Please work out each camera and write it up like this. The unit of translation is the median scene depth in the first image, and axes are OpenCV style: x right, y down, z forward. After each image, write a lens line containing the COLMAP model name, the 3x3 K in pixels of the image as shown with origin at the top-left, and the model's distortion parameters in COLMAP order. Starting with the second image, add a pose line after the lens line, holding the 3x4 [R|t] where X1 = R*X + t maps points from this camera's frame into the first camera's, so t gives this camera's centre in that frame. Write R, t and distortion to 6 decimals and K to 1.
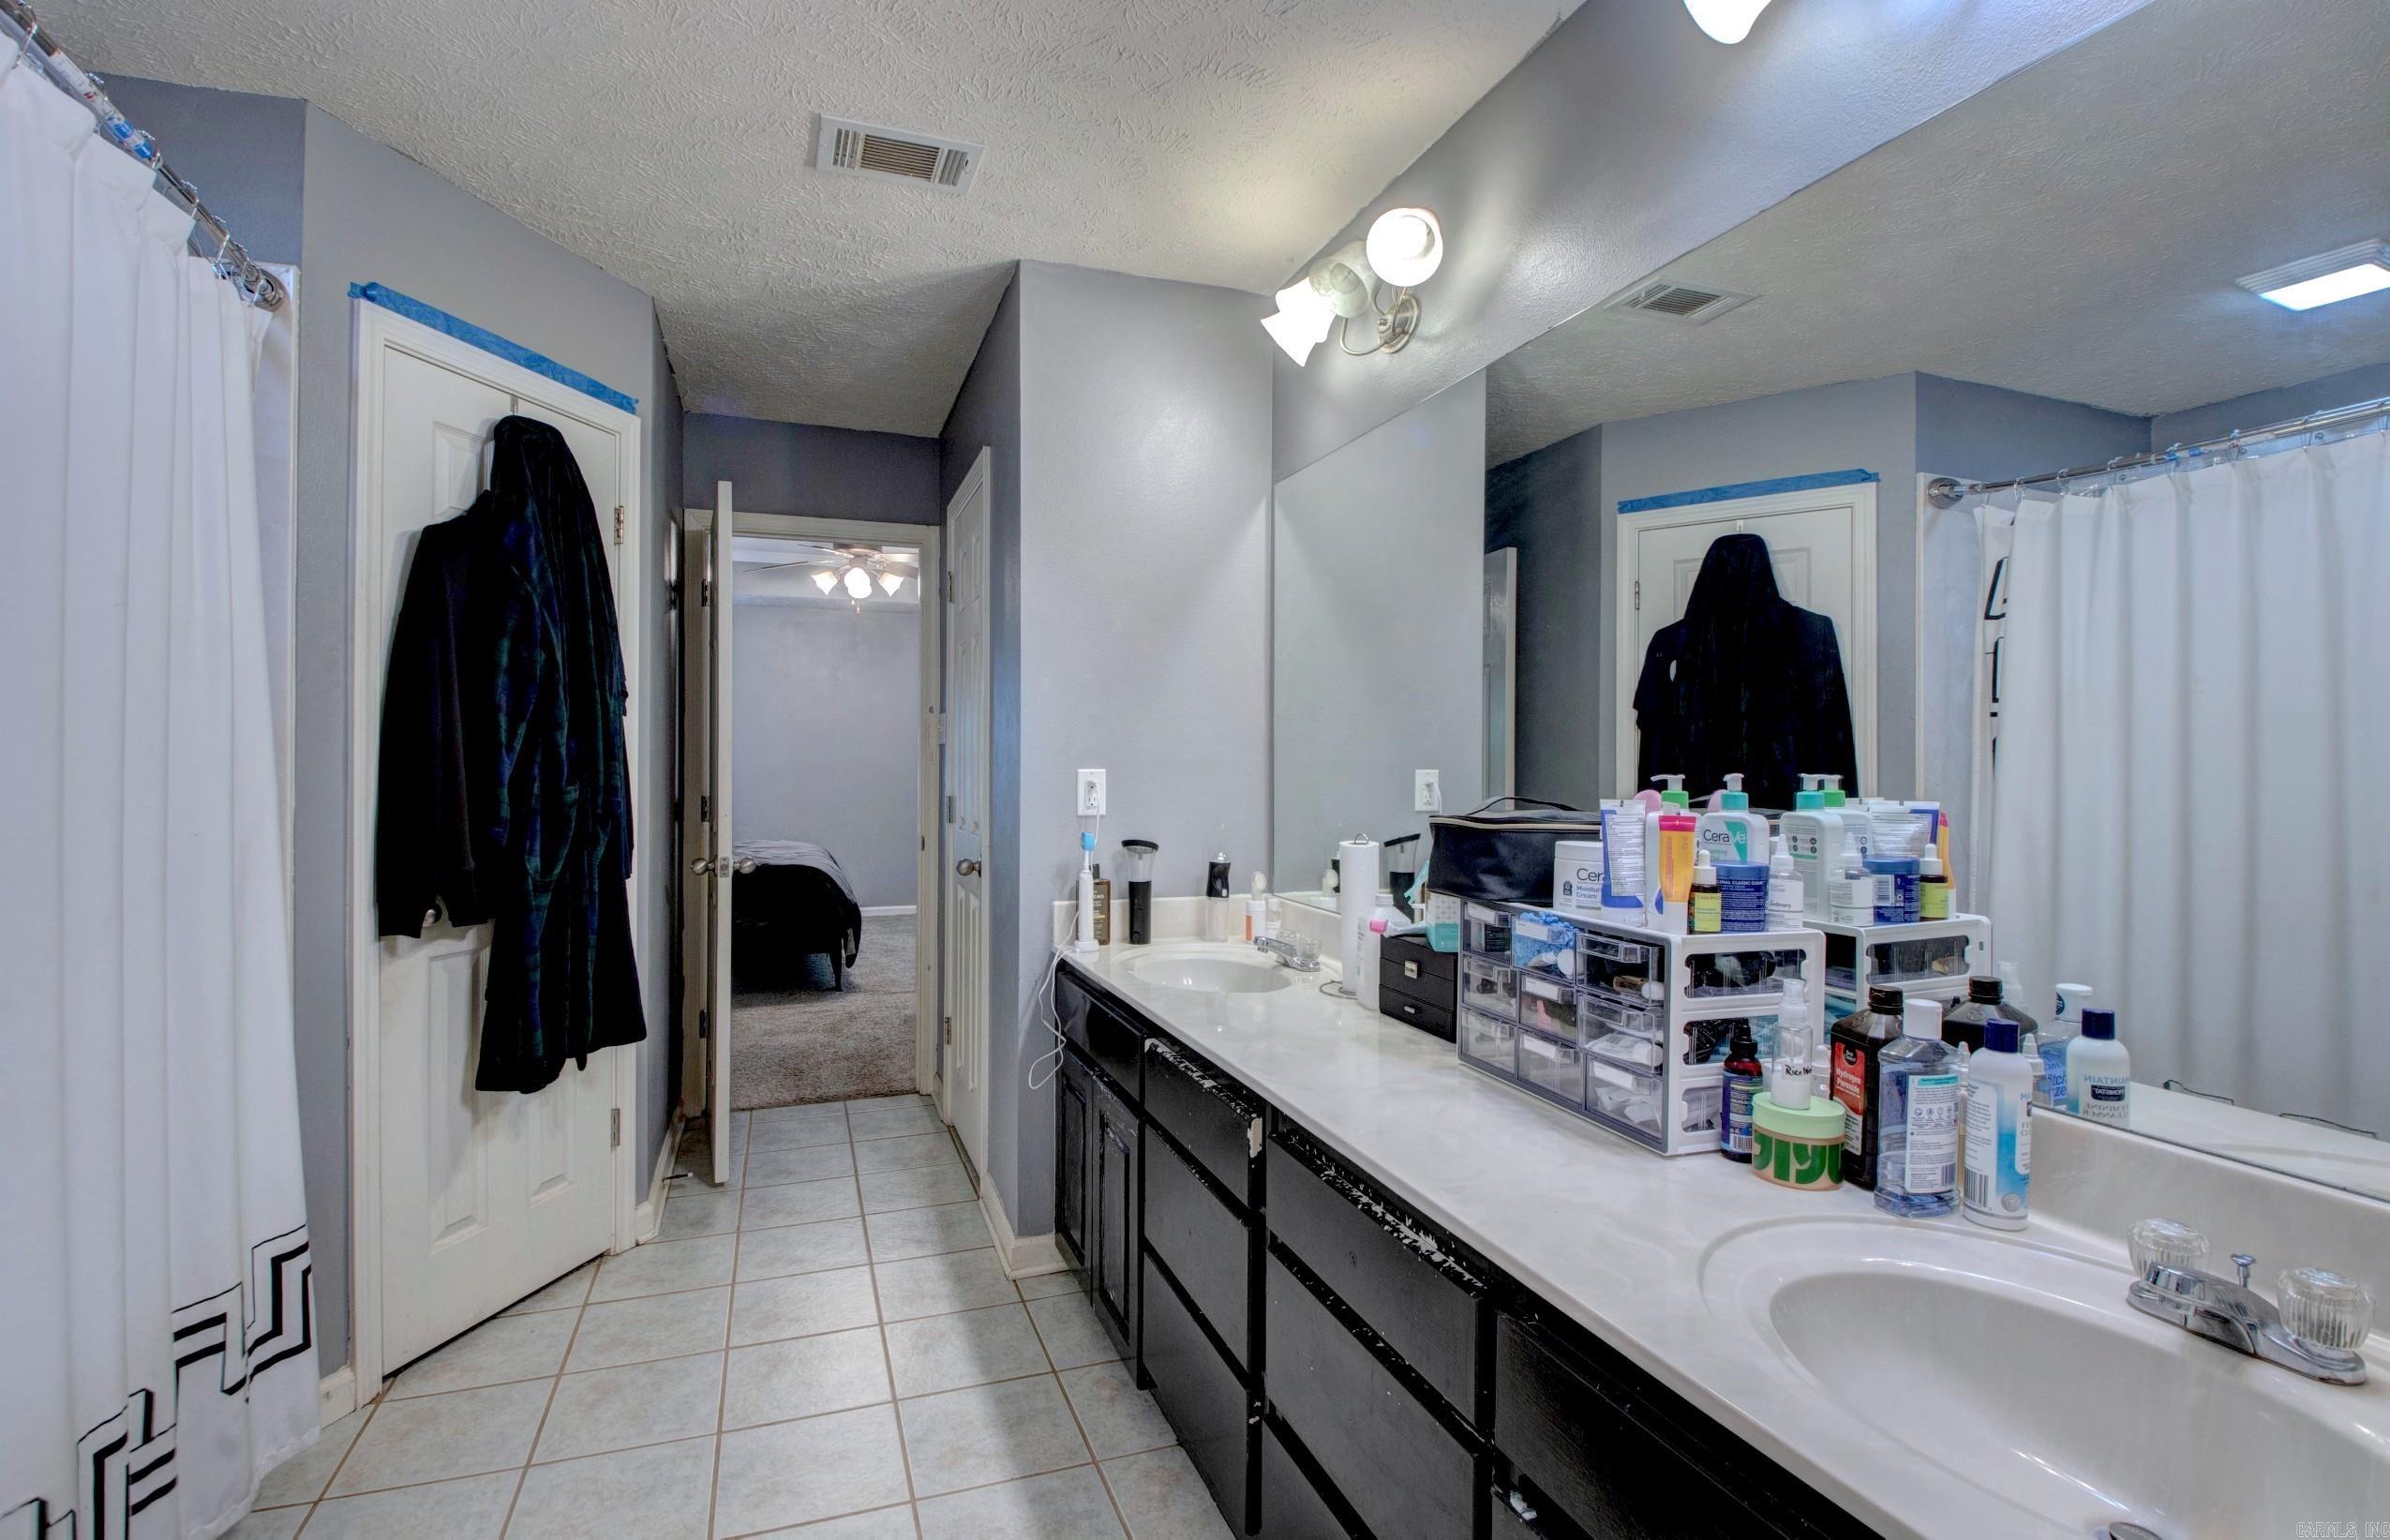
lens RADIAL K [[1121.4, 0, 1194.7], [0, 1121.4, 767.9], [0, 0, 1]] dist [-0.006911, -0.012504]
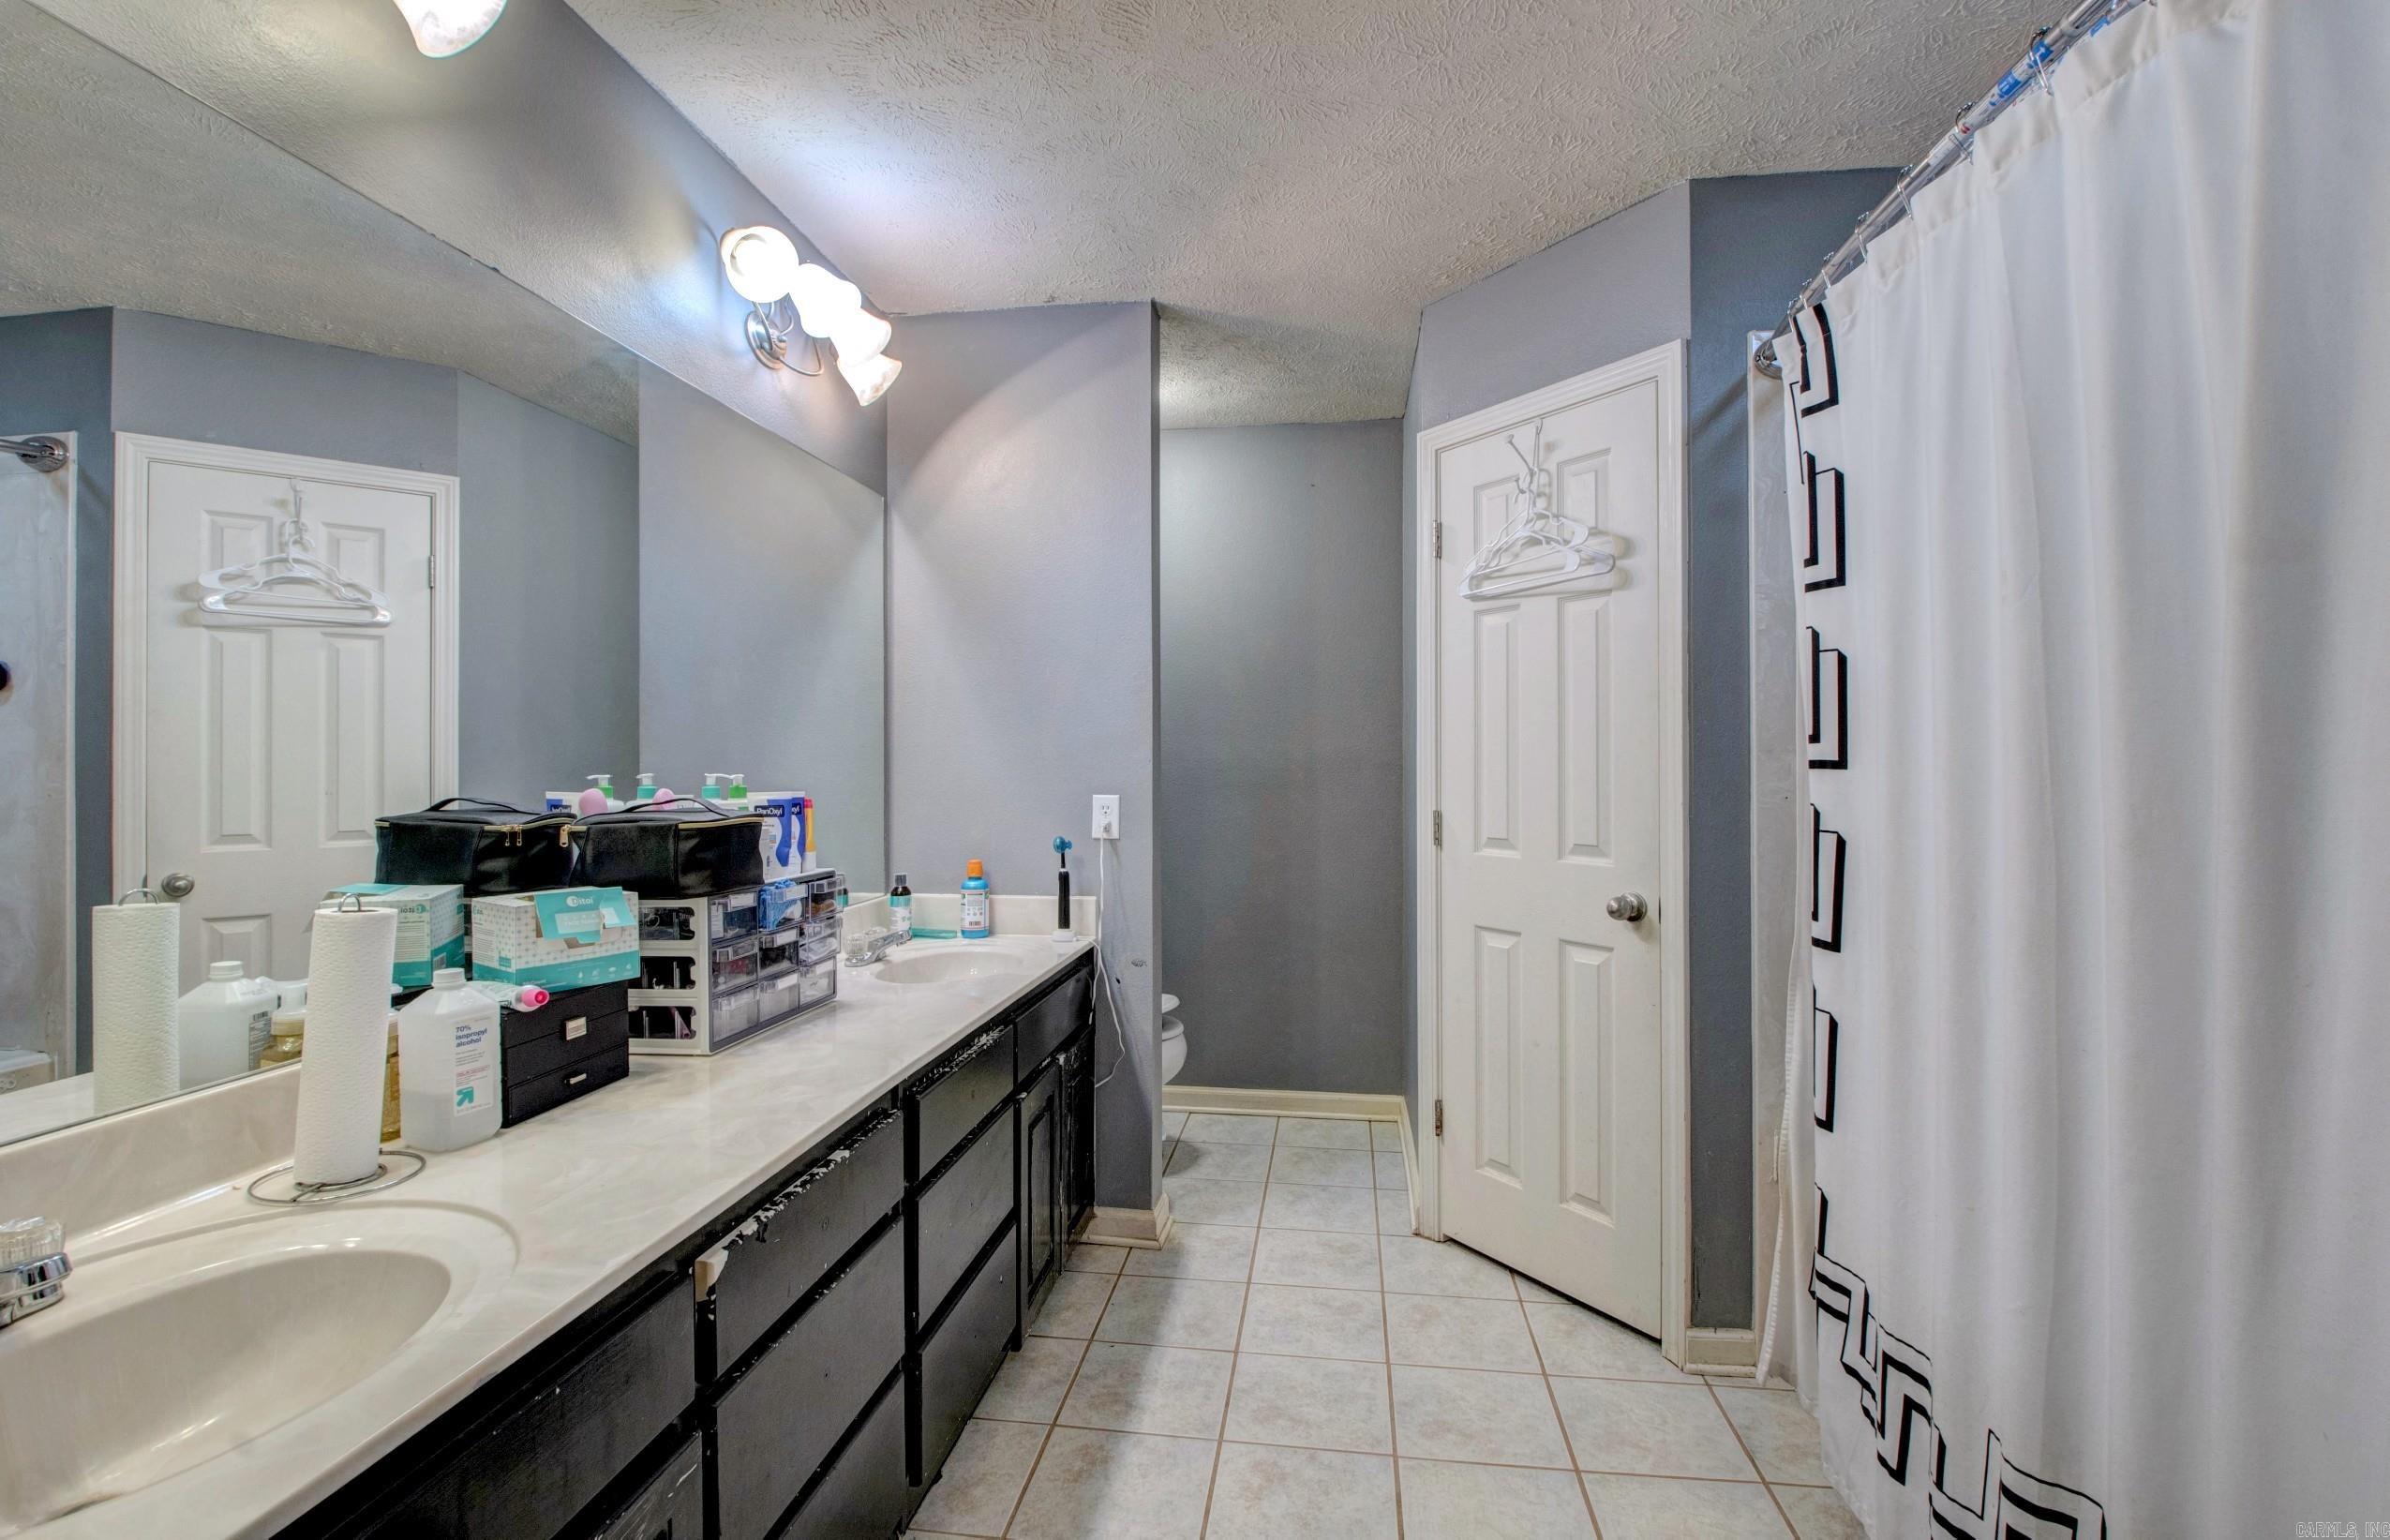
lens RADIAL K [[1121.4, 0, 1192.7], [0, 1121.4, 766.0], [0, 0, 1]] dist [-0.006911, -0.012504]
pose [[-0.889296, -0.003664, 0.457317, -0.680521], [-0.001557, 0.999986, 0.004983, -0.009508], [-0.457329, 0.003720, -0.889290, 1.862083]]
